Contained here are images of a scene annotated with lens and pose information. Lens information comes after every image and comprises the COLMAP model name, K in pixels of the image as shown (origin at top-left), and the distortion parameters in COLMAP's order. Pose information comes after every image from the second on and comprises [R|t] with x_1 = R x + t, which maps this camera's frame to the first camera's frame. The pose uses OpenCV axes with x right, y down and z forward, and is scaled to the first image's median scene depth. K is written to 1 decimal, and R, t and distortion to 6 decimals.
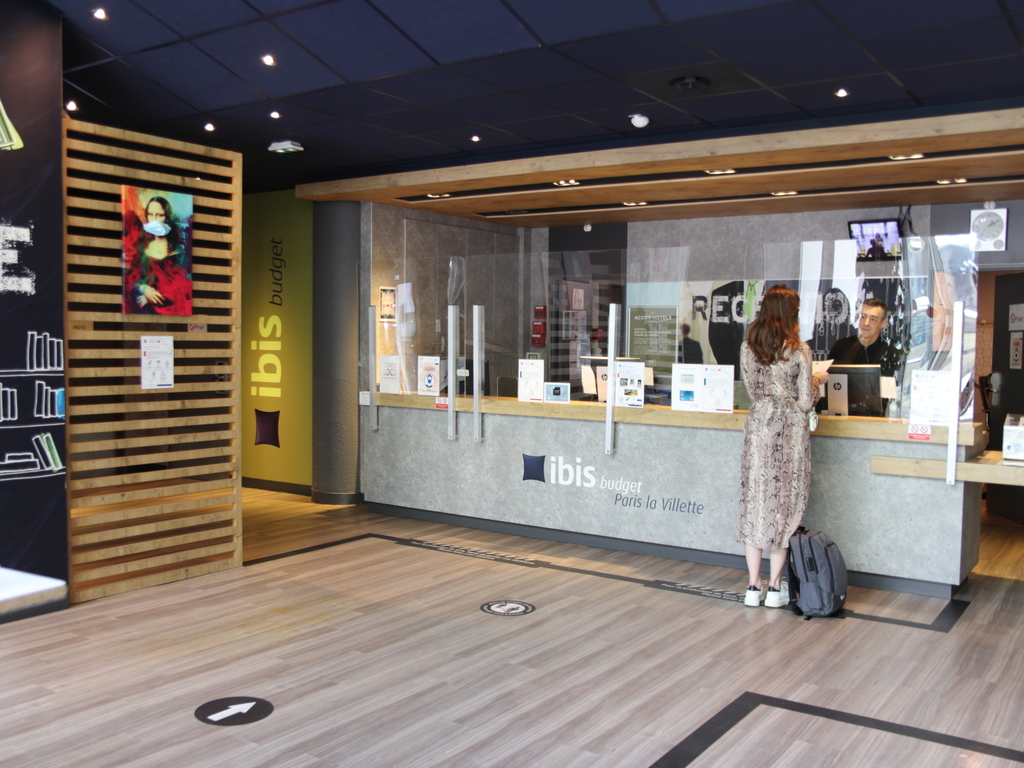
lens RADIAL K [[981.3, 0, 513.4], [0, 981.3, 381.6], [0, 0, 1]] dist [-0.053971, 0.000000]
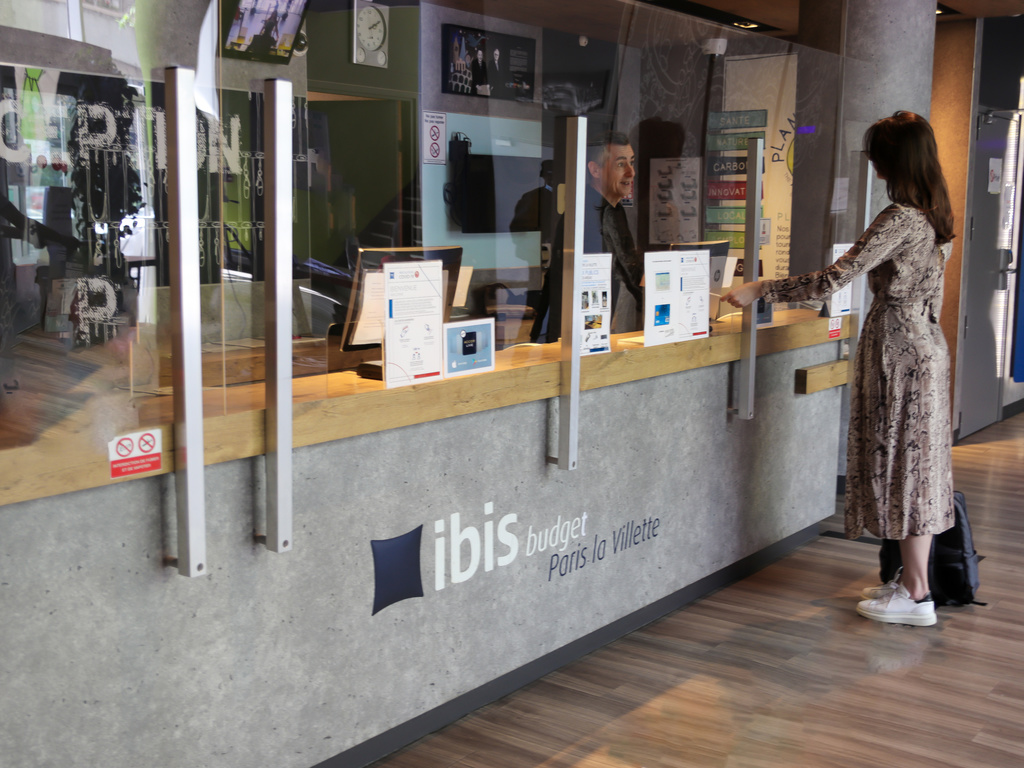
lens RADIAL K [[1236.8, 0, 517.2], [0, 1236.8, 392.7], [0, 0, 1]] dist [-0.012150, 0.000000]
pose [[0.030299, -0.154253, 0.987567, -0.417500], [0.043141, 0.987301, 0.152888, -0.042230], [-0.998609, 0.037972, 0.036569, 0.955943]]
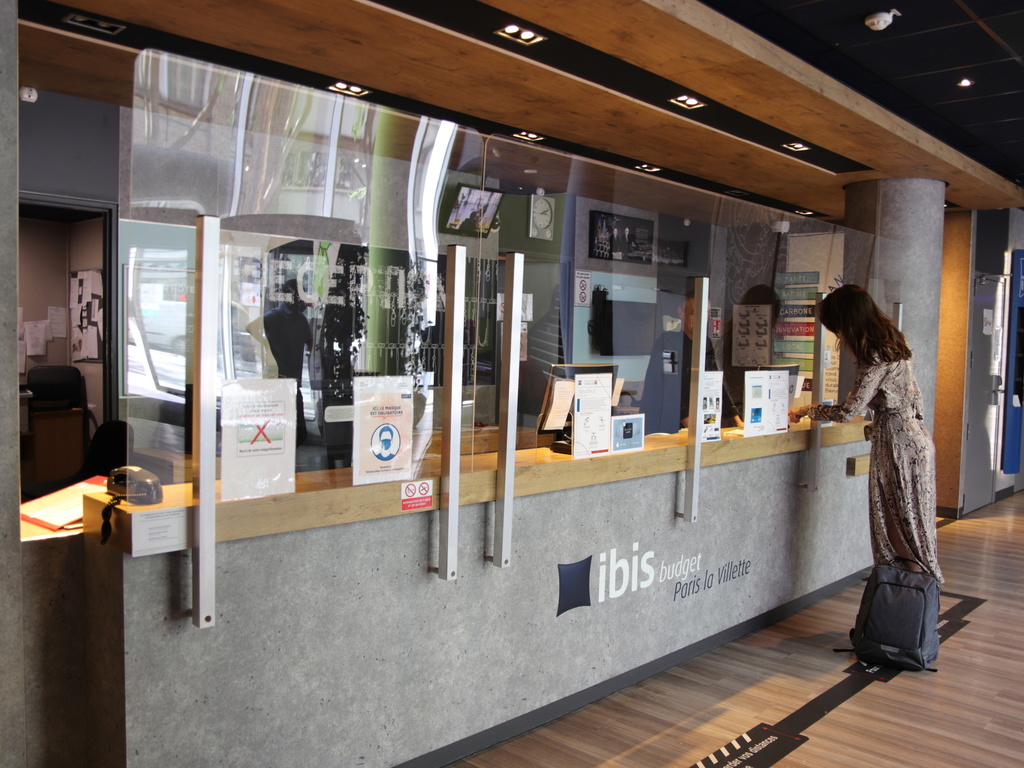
lens RADIAL K [[907.3, 0, 503.6], [0, 907.3, 390.6], [0, 0, 1]] dist [-0.106159, 0.065600]
pose [[0.156903, -0.063351, 0.985580, -0.451026], [0.026837, 0.997846, 0.059867, -0.043357], [-0.987249, 0.017057, 0.158265, 0.978585]]
